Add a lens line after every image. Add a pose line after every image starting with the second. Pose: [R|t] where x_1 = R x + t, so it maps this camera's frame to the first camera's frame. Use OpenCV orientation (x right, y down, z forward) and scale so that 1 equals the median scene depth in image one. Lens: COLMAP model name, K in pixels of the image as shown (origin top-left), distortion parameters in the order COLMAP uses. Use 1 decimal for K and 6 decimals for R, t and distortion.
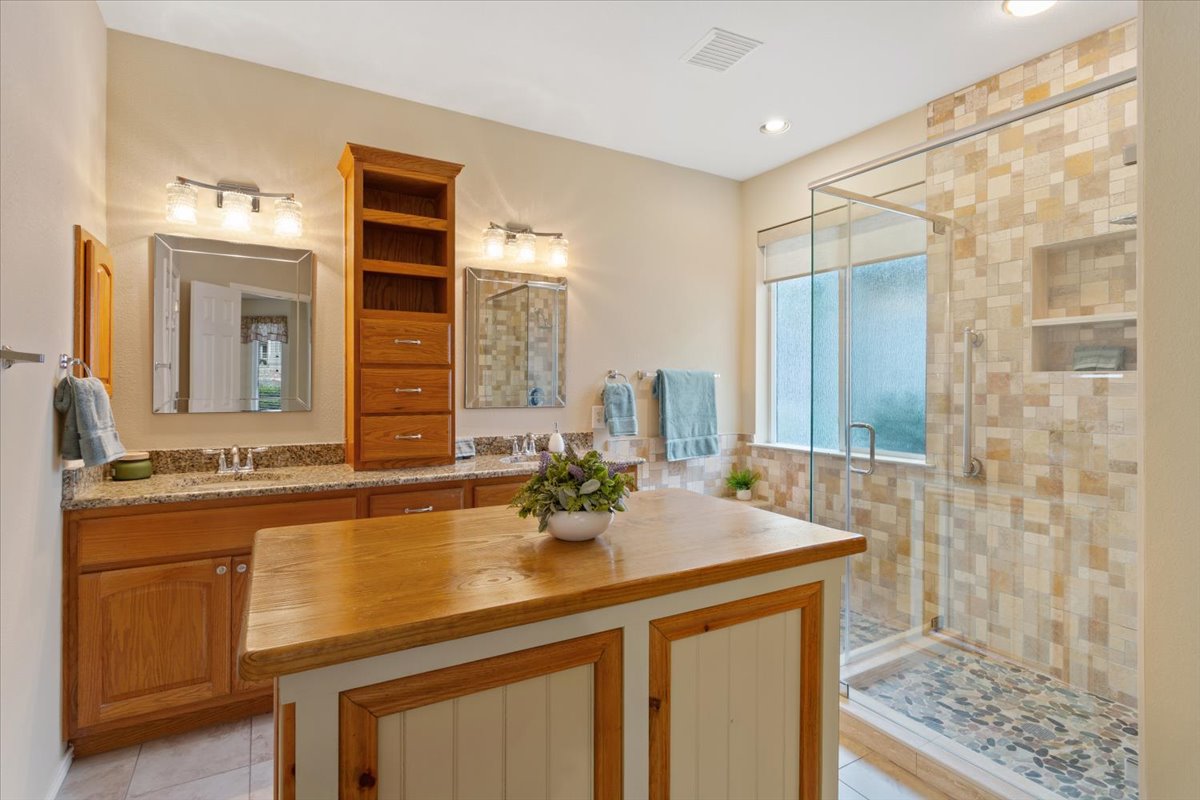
lens RADIAL K [[586.1, 0, 600.6], [0, 586.1, 389.8], [0, 0, 1]] dist [-0.002130, -0.000580]
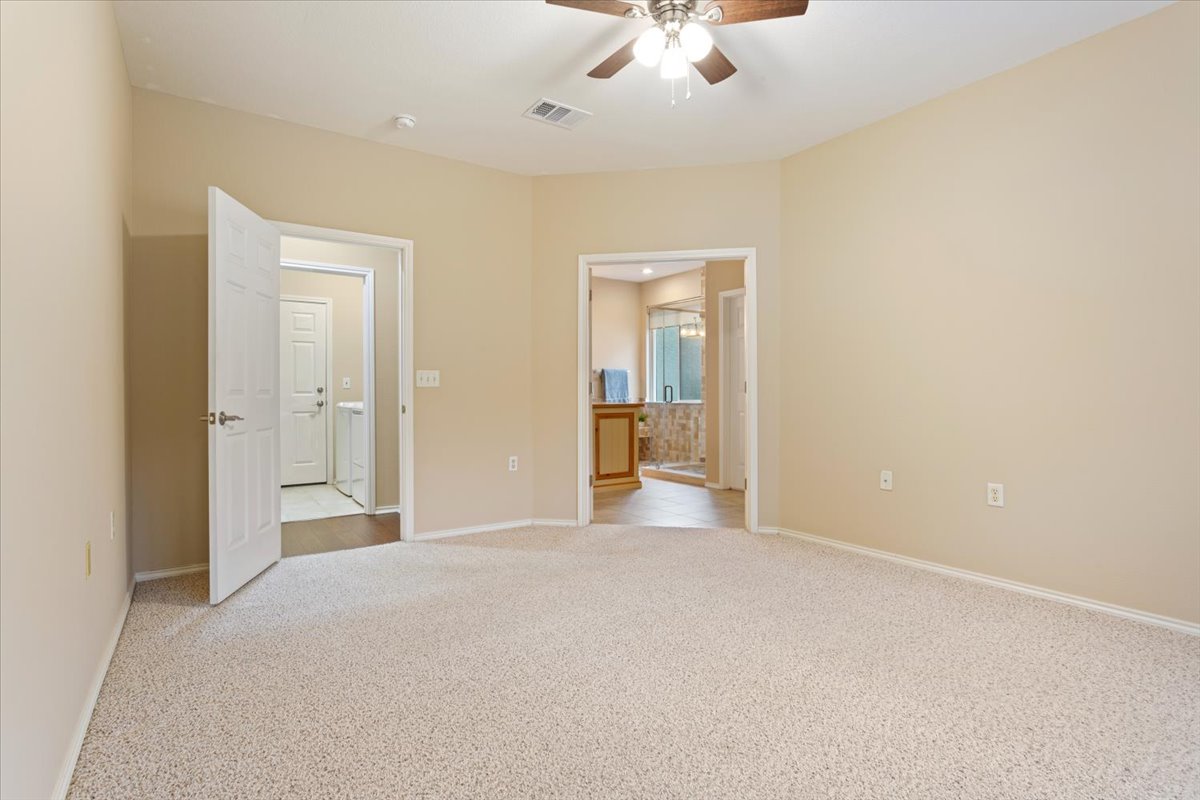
lens RADIAL K [[586.1, 0, 600.7], [0, 586.1, 398.7], [0, 0, 1]] dist [-0.002130, -0.000580]
pose [[0.997751, -0.007311, 0.066626, -0.065328], [0.007560, 0.999965, -0.003489, 0.092276], [-0.066598, 0.003985, 0.997772, -1.328714]]
